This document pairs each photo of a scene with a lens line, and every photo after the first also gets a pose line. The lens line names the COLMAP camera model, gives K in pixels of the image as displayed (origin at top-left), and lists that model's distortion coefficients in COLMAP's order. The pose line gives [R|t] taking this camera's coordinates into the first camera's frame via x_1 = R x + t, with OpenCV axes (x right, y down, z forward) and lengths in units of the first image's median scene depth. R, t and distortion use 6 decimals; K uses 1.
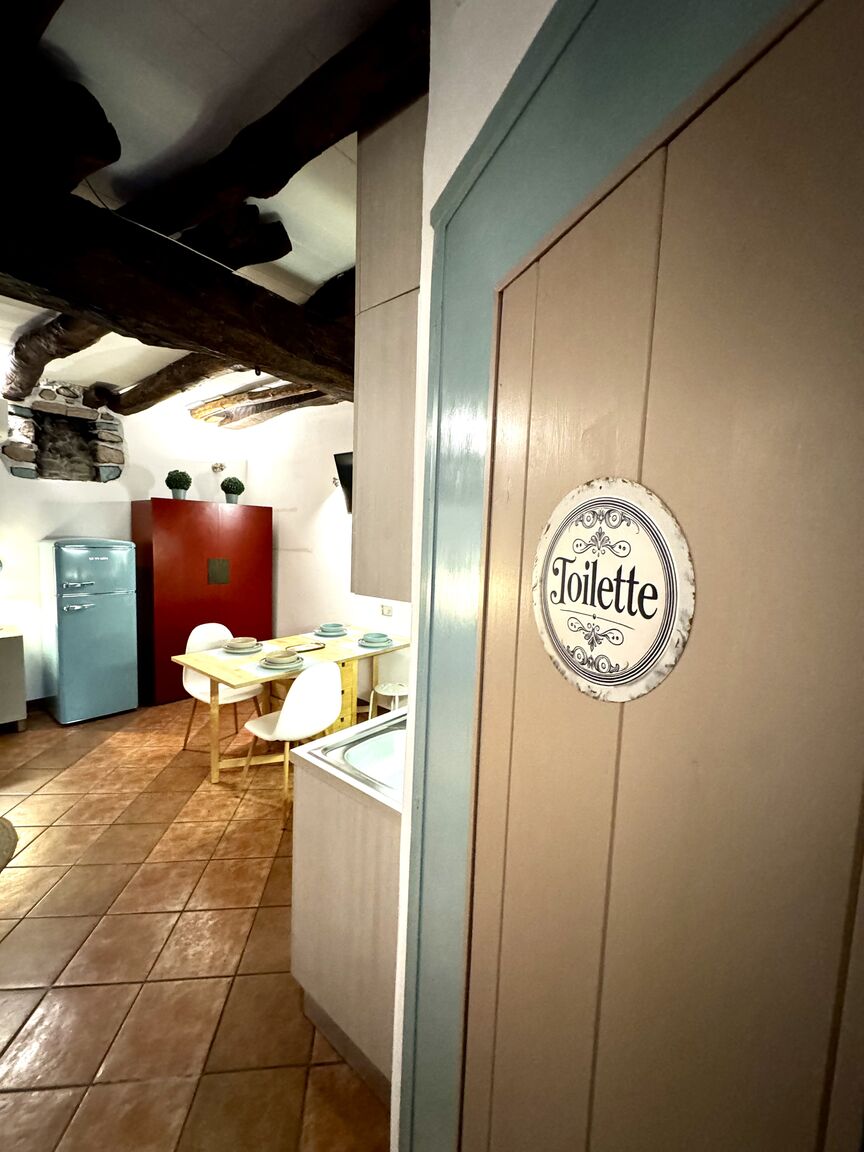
lens RADIAL K [[460.5, 0, 436.1], [0, 460.5, 574.8], [0, 0, 1]] dist [-0.002760, -0.000520]
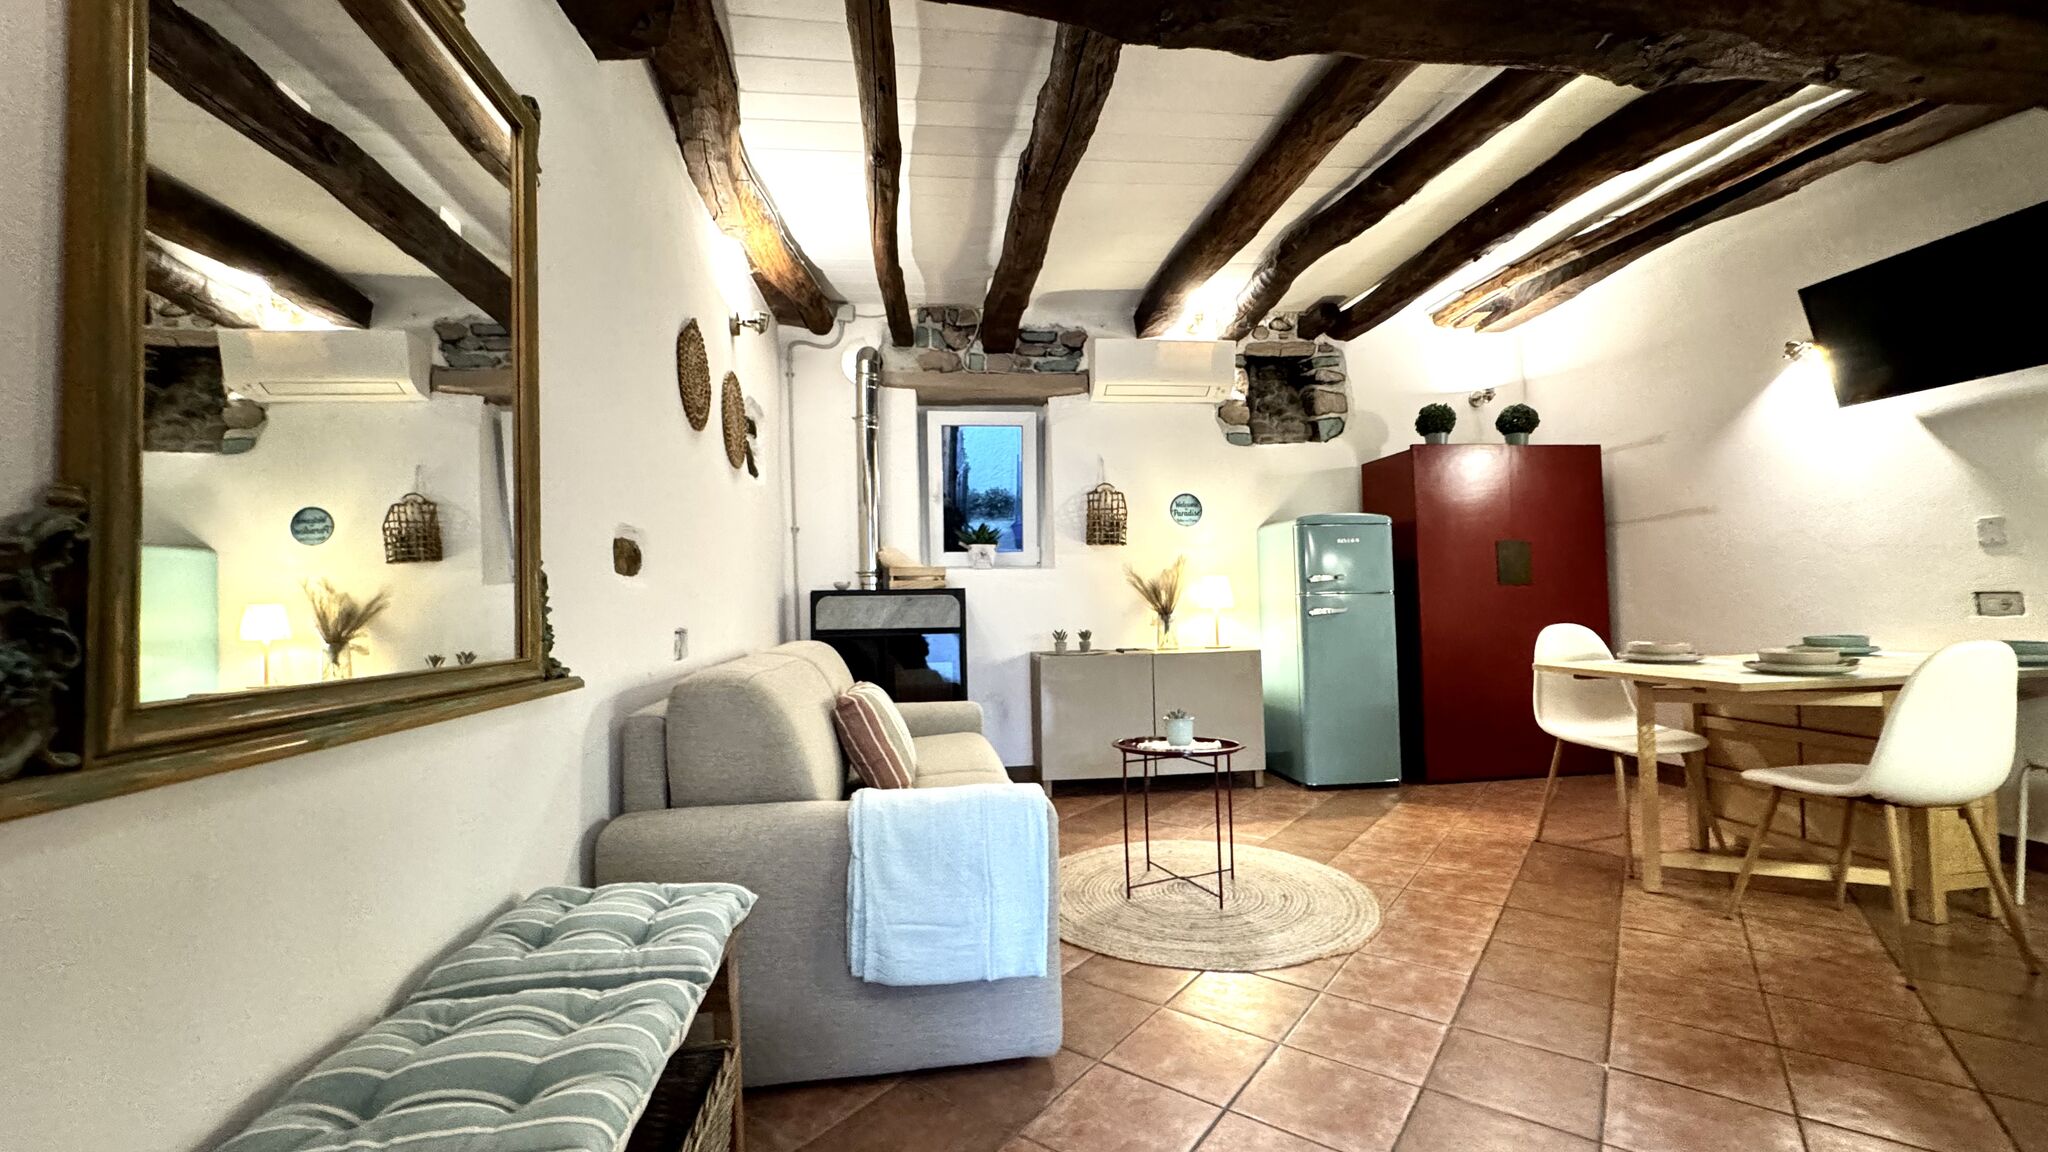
lens RADIAL K [[824.2, 0, 1022.2], [0, 824.2, 575.4], [0, 0, 1]] dist [-0.002402, -0.000079]
pose [[0.722660, -0.073894, -0.687242, -0.235364], [-0.006004, 0.993561, -0.113144, 0.142393], [0.691178, 0.085891, 0.717563, -0.174371]]
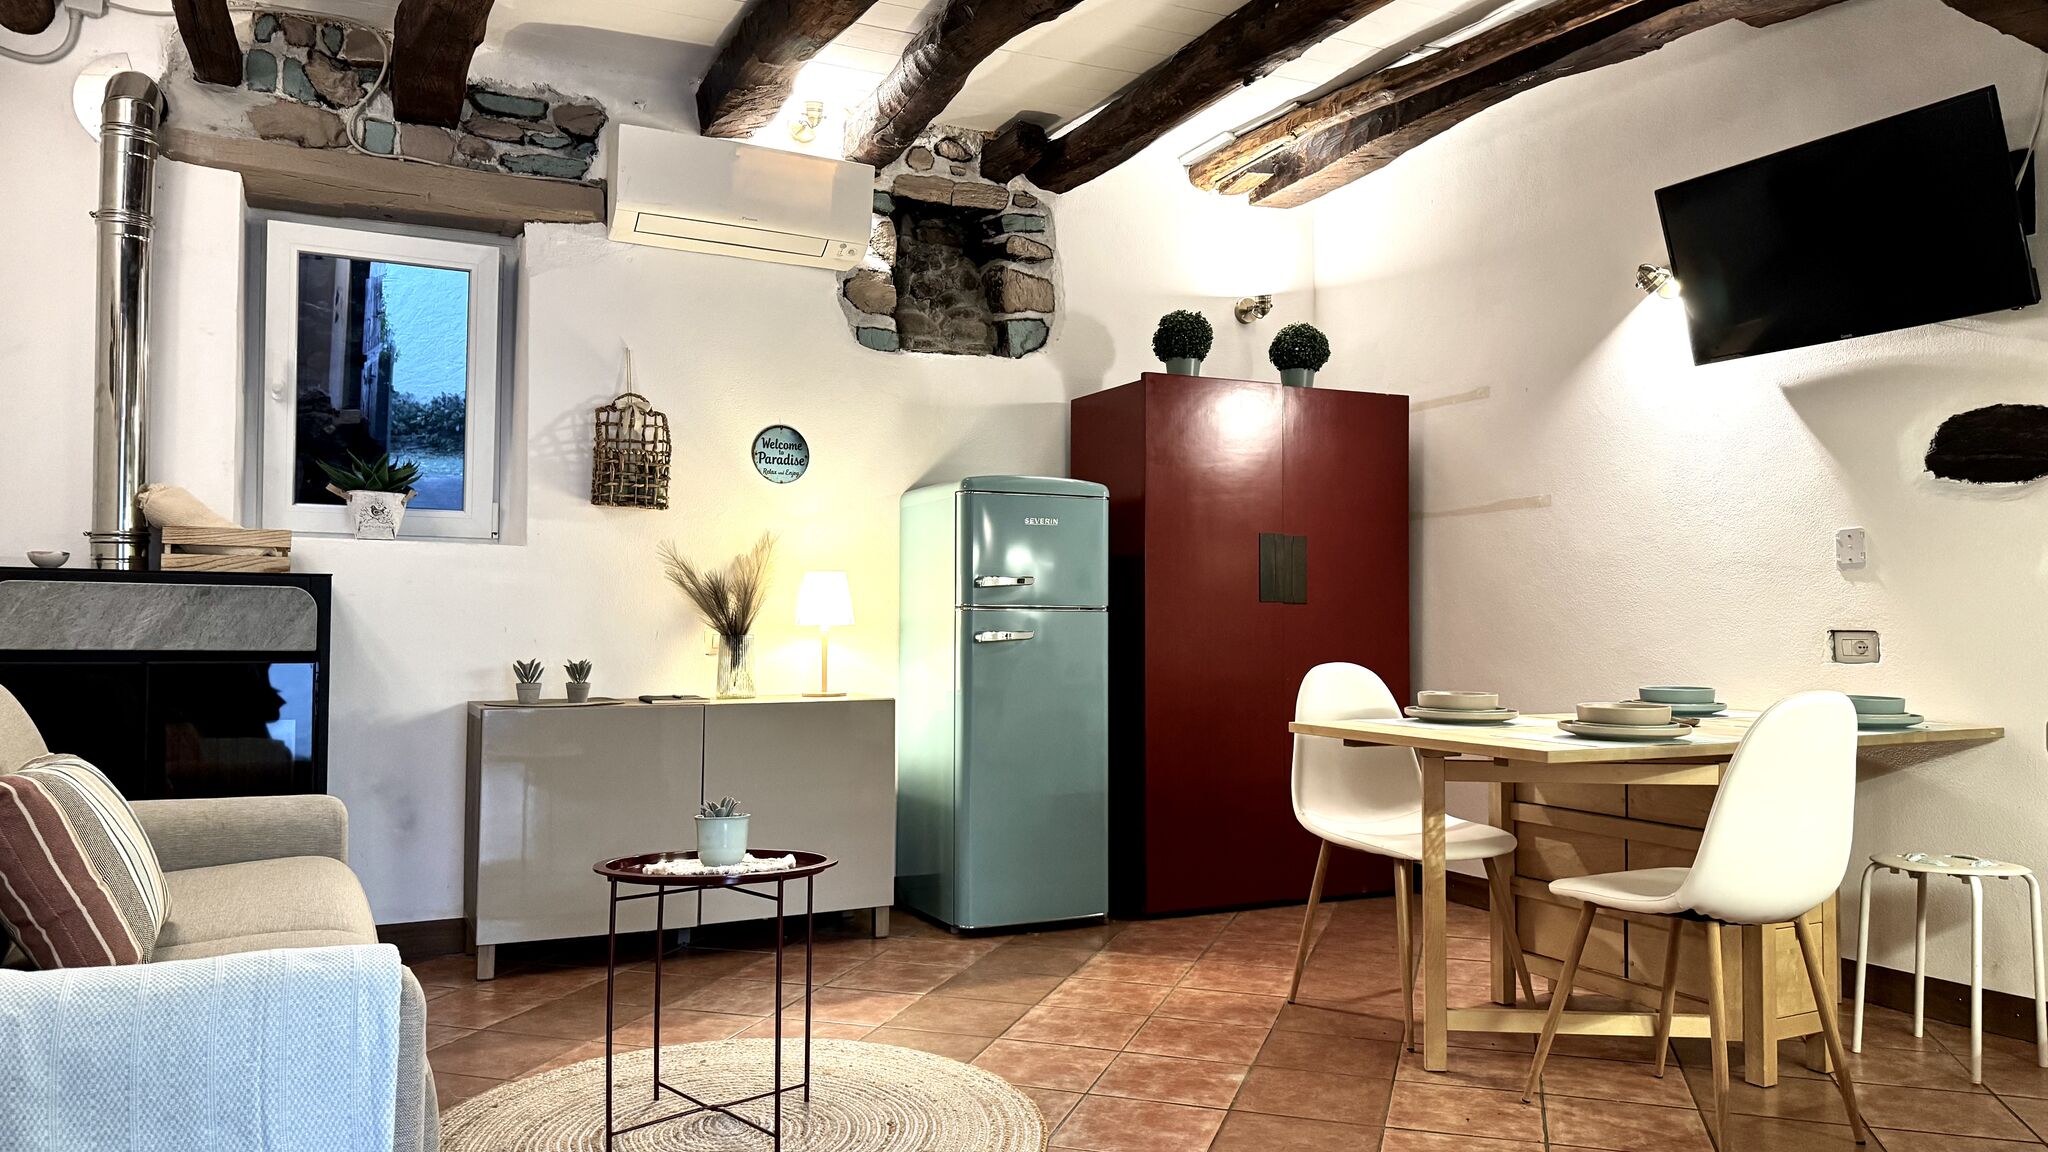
lens RADIAL K [[1428.9, 0, 1024.0], [0, 1428.9, 586.0], [0, 0, 1]] dist [0.077058, -0.101636]
pose [[0.911912, -0.040498, -0.408382, -0.217441], [-0.006245, 0.993634, -0.112480, 0.150767], [0.410337, 0.105122, 0.905855, -0.132592]]
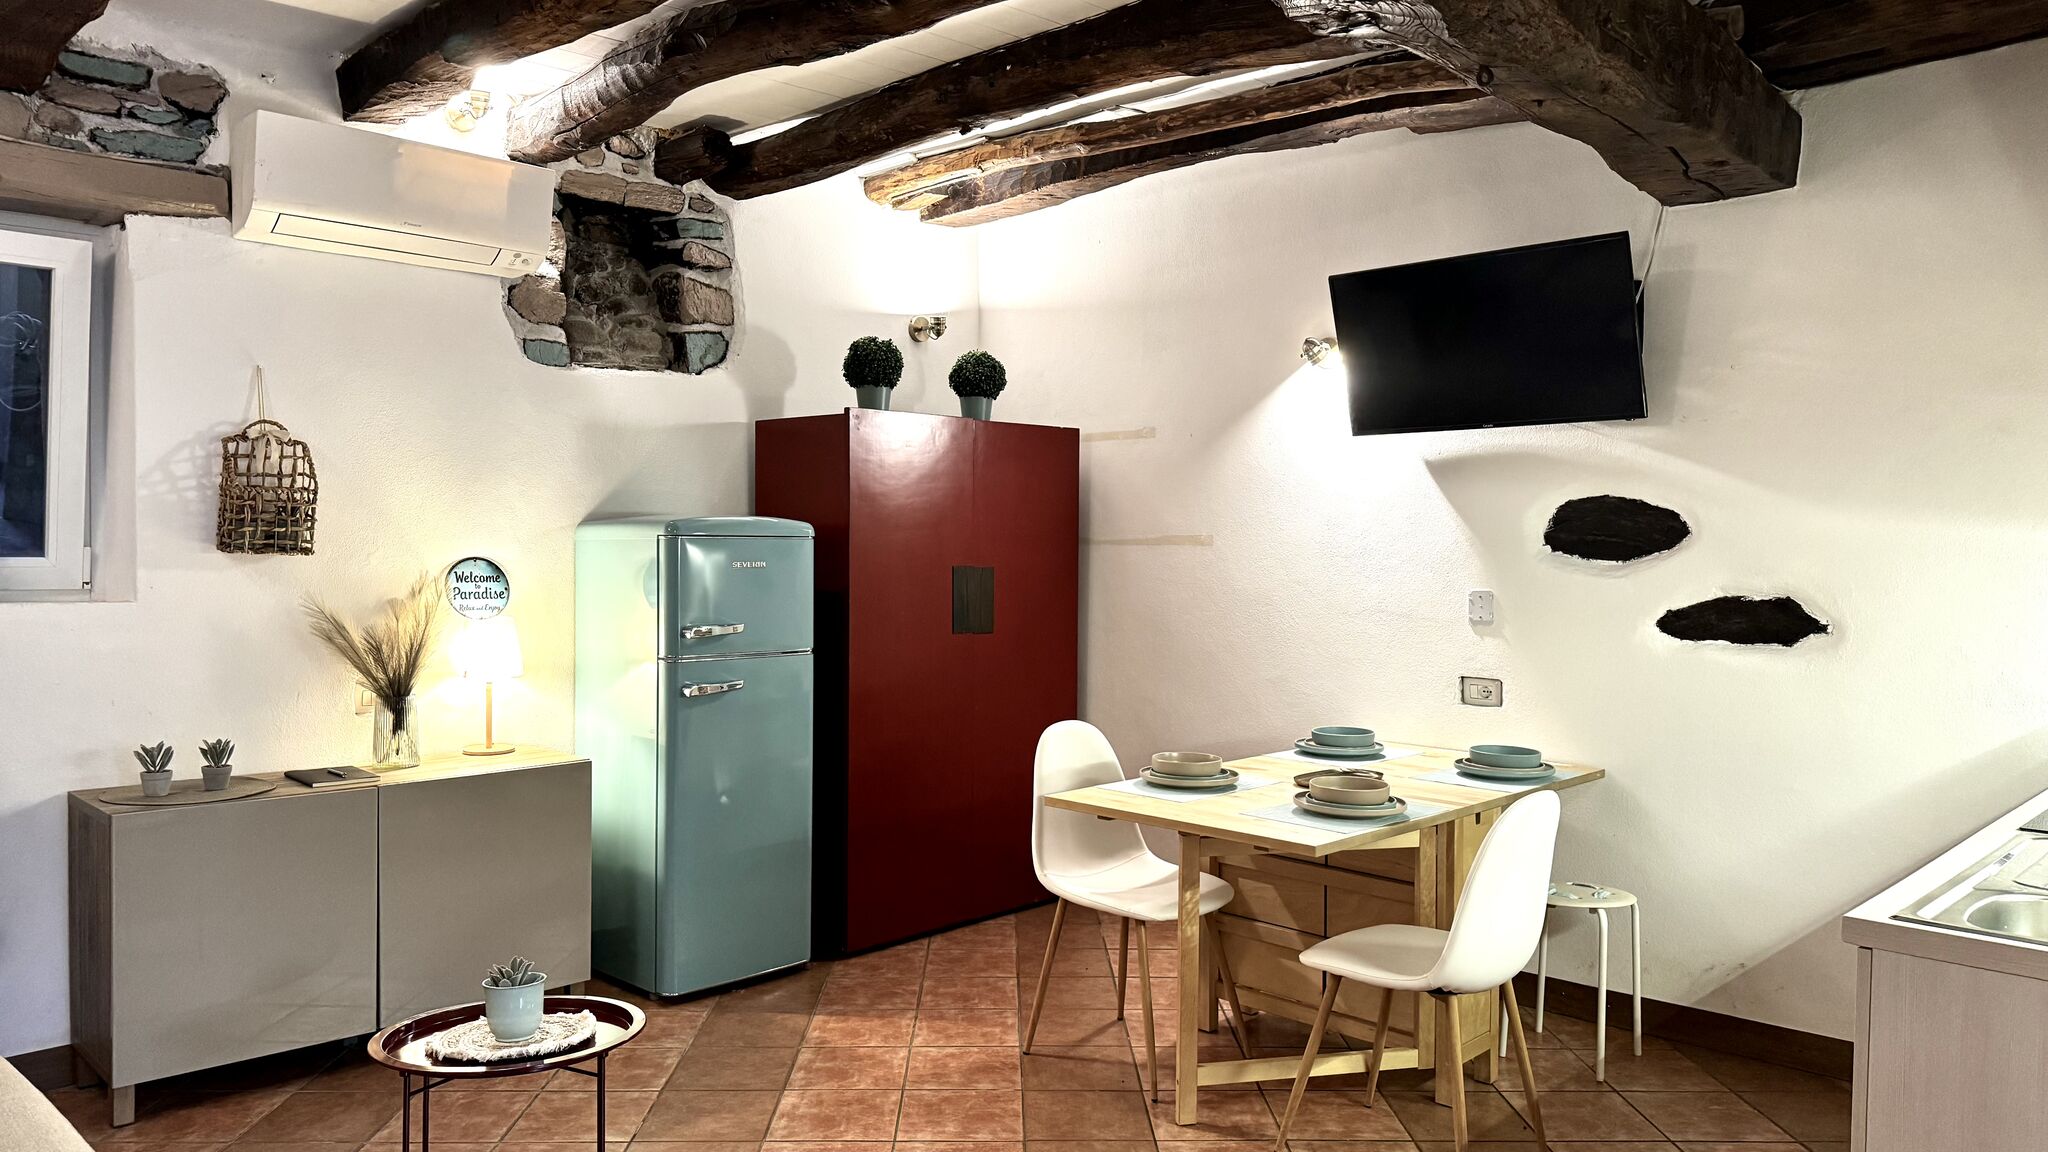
lens RADIAL K [[1428.9, 0, 1033.2], [0, 1428.9, 579.8], [0, 0, 1]] dist [0.077058, -0.101636]
pose [[0.995927, -0.023327, -0.087099, -0.358217], [0.018663, 0.998367, -0.053984, 0.043863], [0.088216, 0.052139, 0.994736, -0.171708]]
